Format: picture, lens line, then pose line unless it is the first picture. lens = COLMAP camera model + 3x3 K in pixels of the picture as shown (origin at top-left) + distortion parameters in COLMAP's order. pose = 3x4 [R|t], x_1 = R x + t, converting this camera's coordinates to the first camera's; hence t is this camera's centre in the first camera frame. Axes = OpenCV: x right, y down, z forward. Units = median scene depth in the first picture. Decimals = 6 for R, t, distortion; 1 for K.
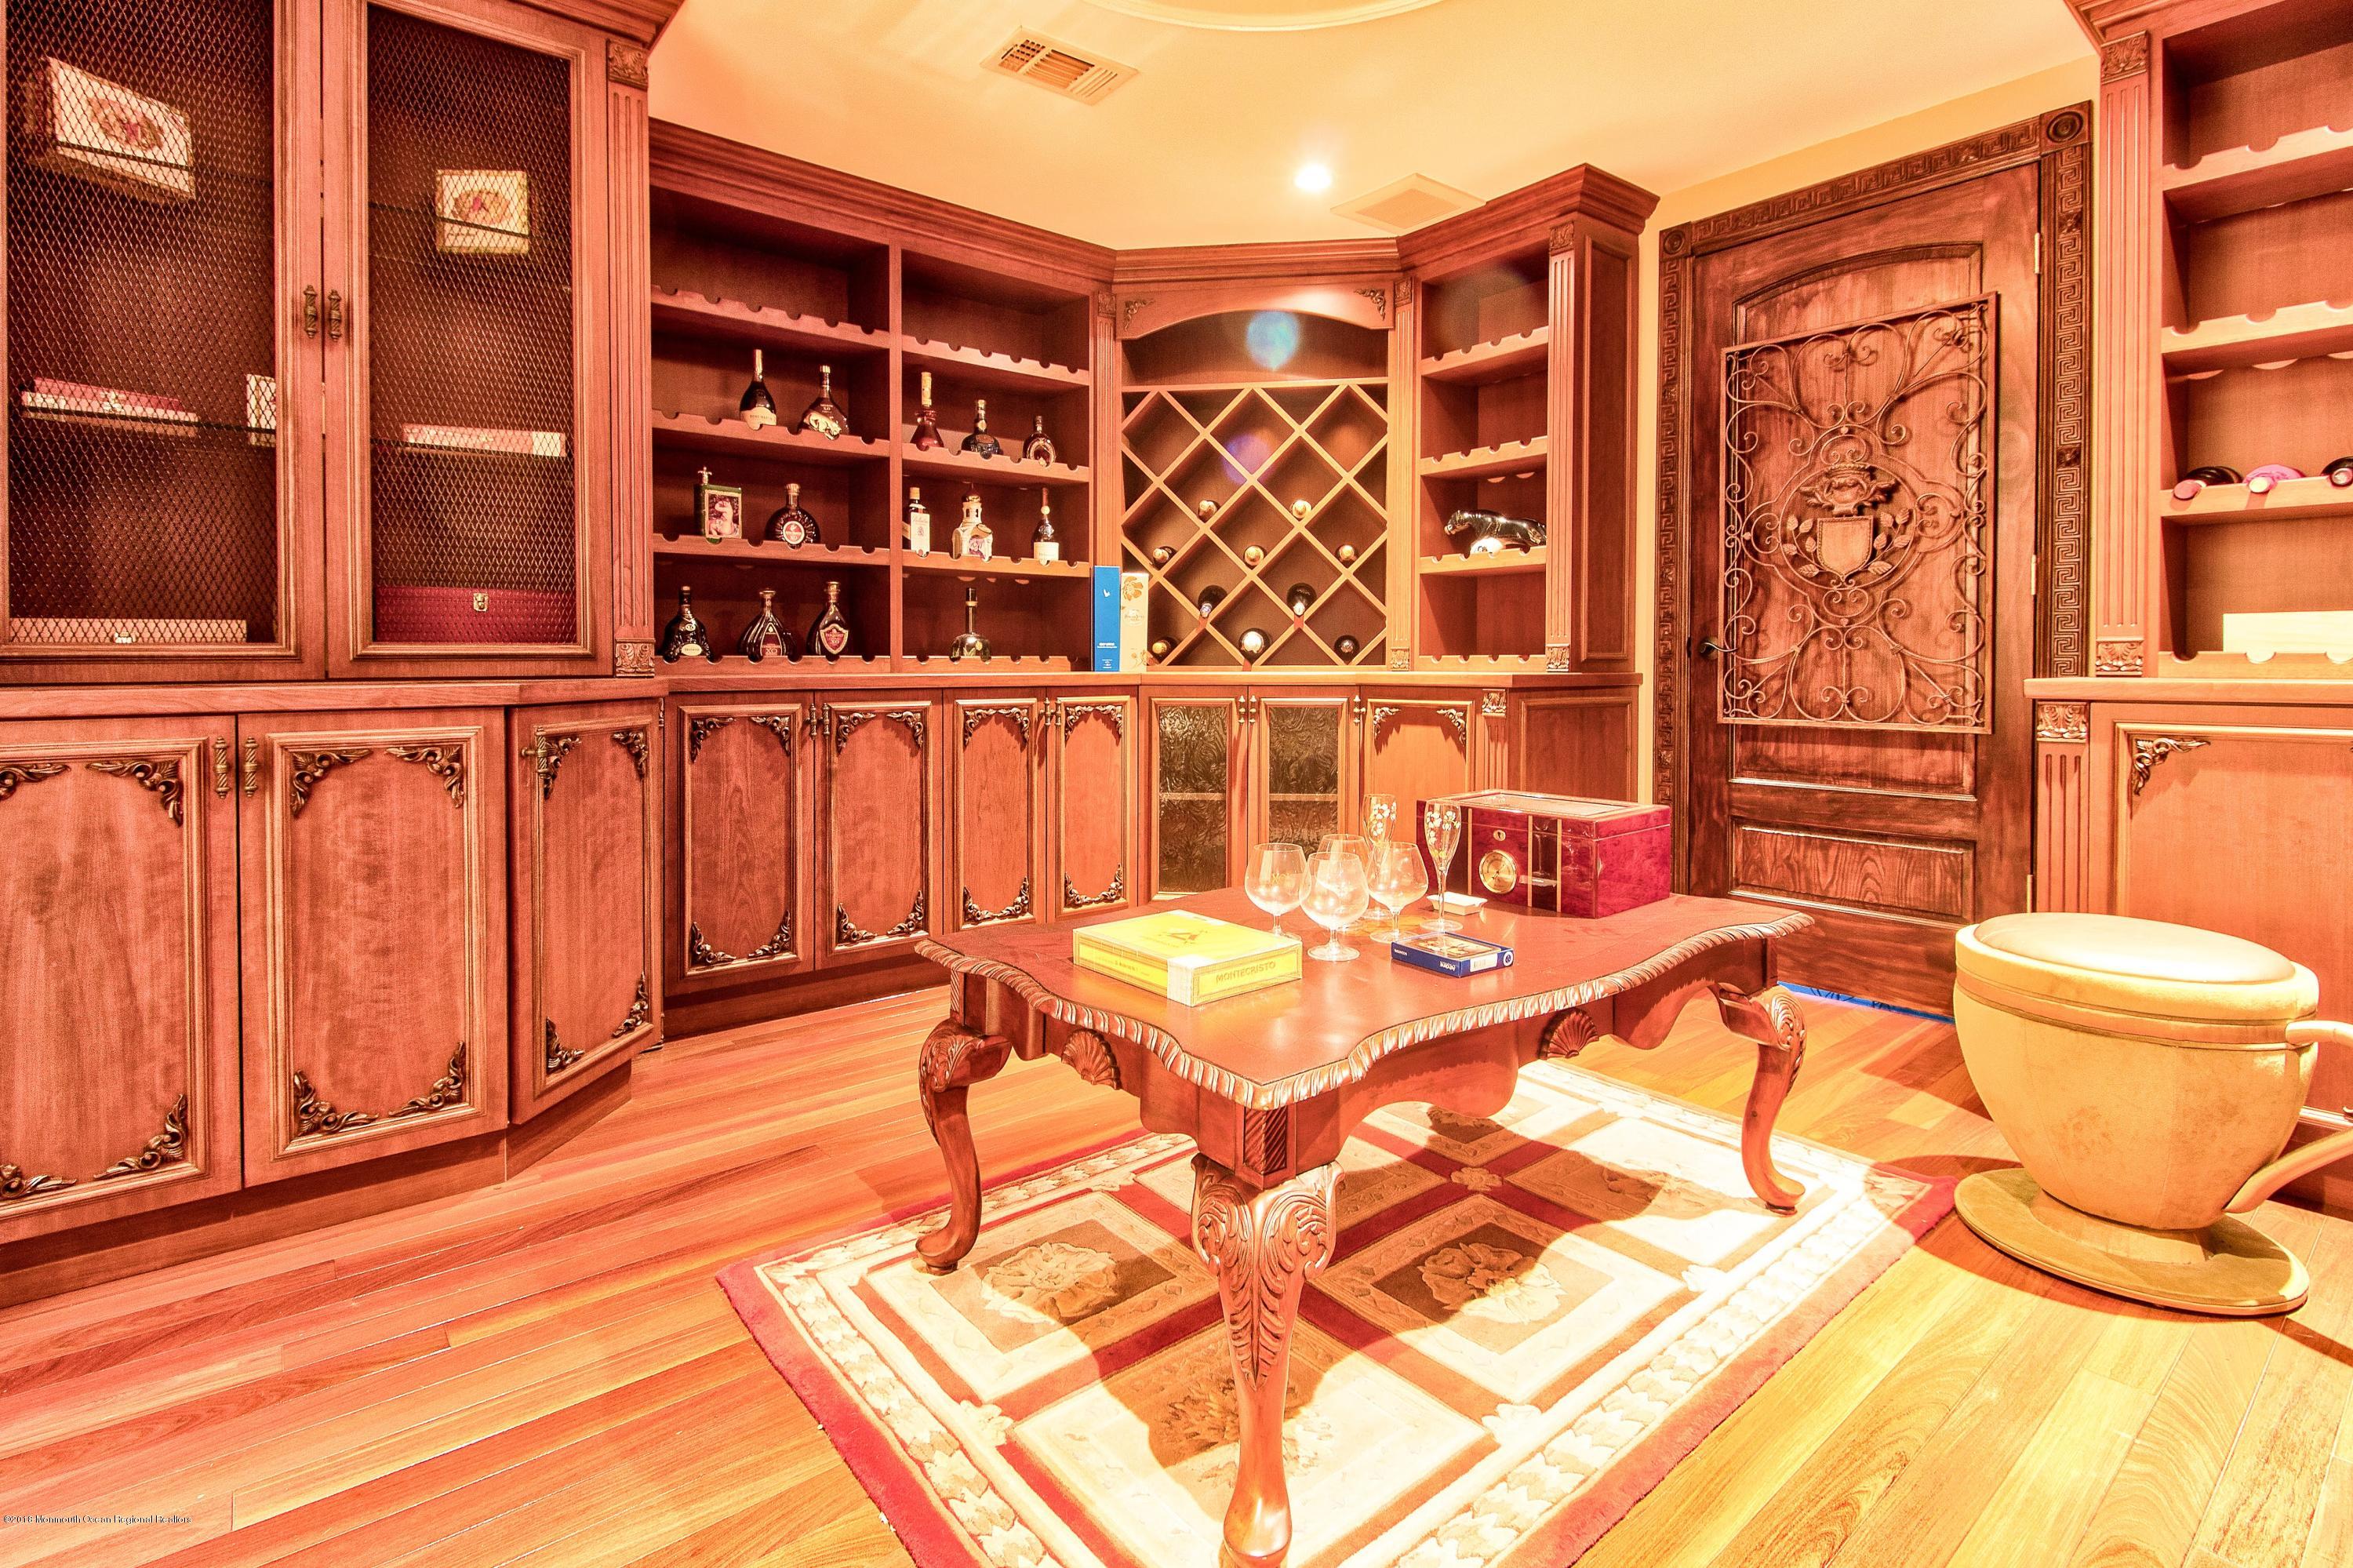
lens RADIAL K [[1110.2, 0, 1182.4], [0, 1110.2, 766.9], [0, 0, 1]] dist [0.015980, -0.010206]
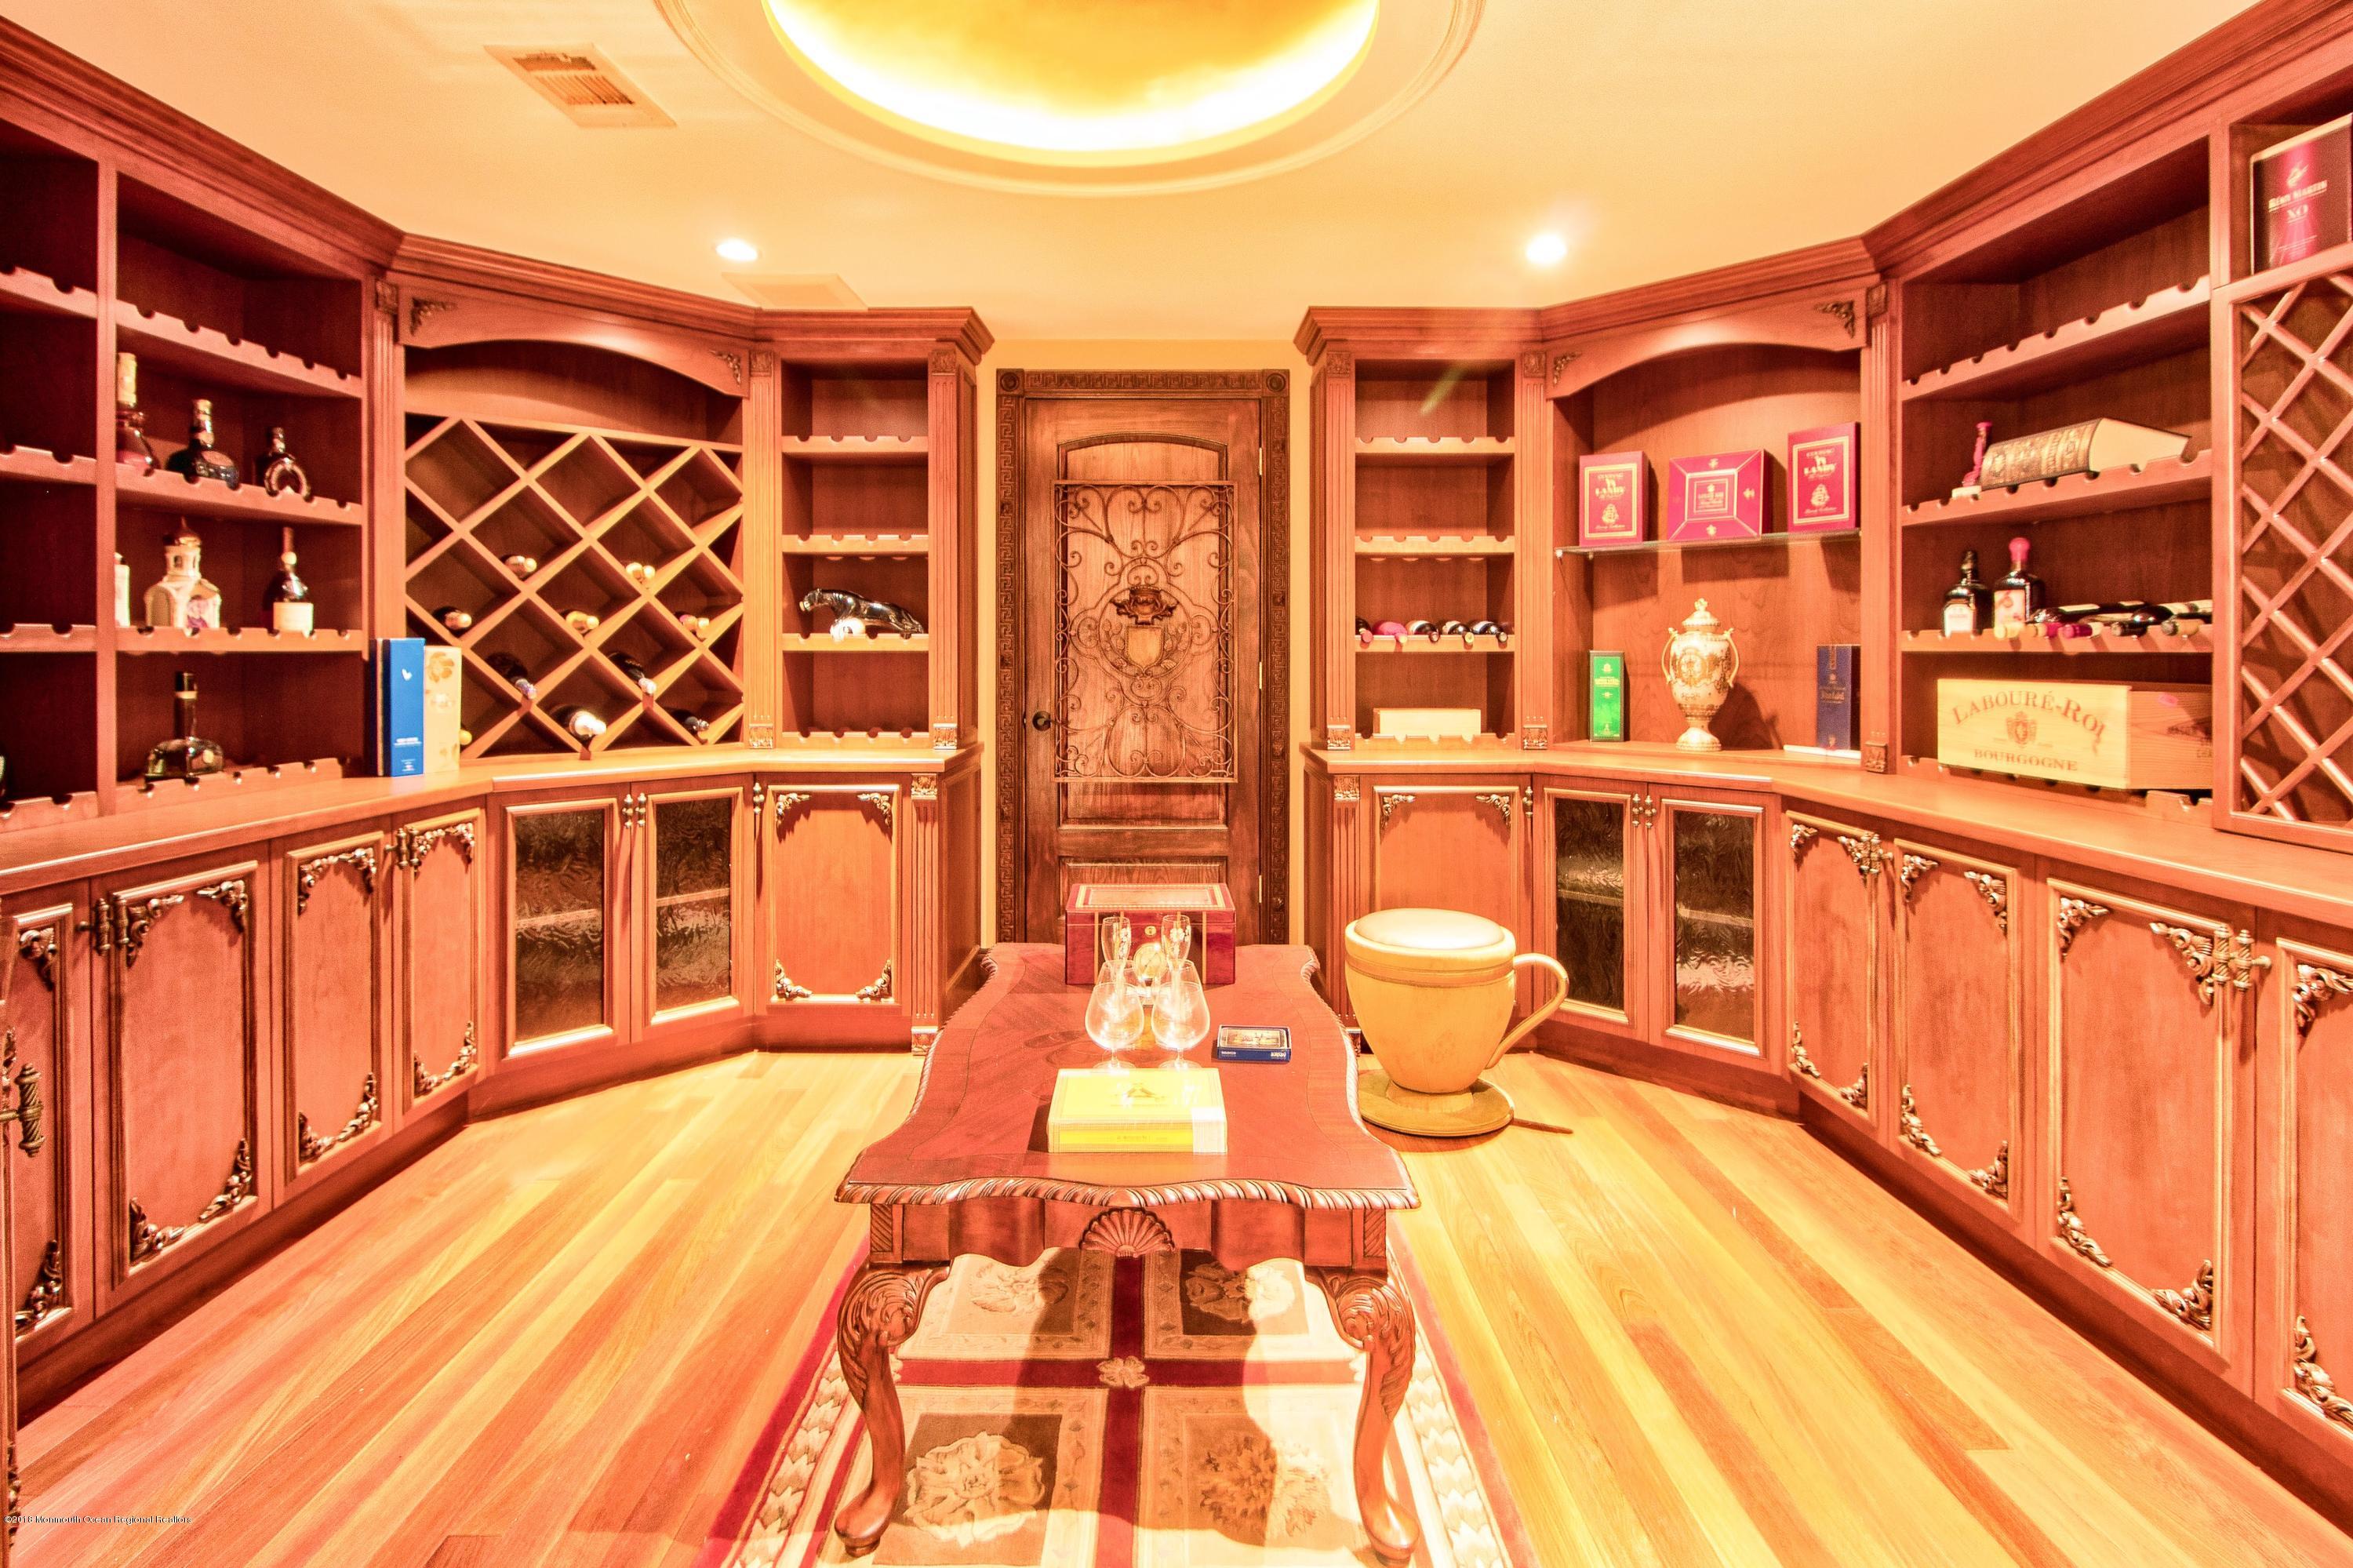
lens RADIAL K [[1110.2, 0, 1203.8], [0, 1110.2, 761.6], [0, 0, 1]] dist [0.015980, -0.010206]
pose [[0.635152, -0.070502, 0.769163, -0.360661], [0.069987, 0.996982, 0.033591, -0.096582], [-0.769210, 0.032496, 0.638169, 0.107130]]
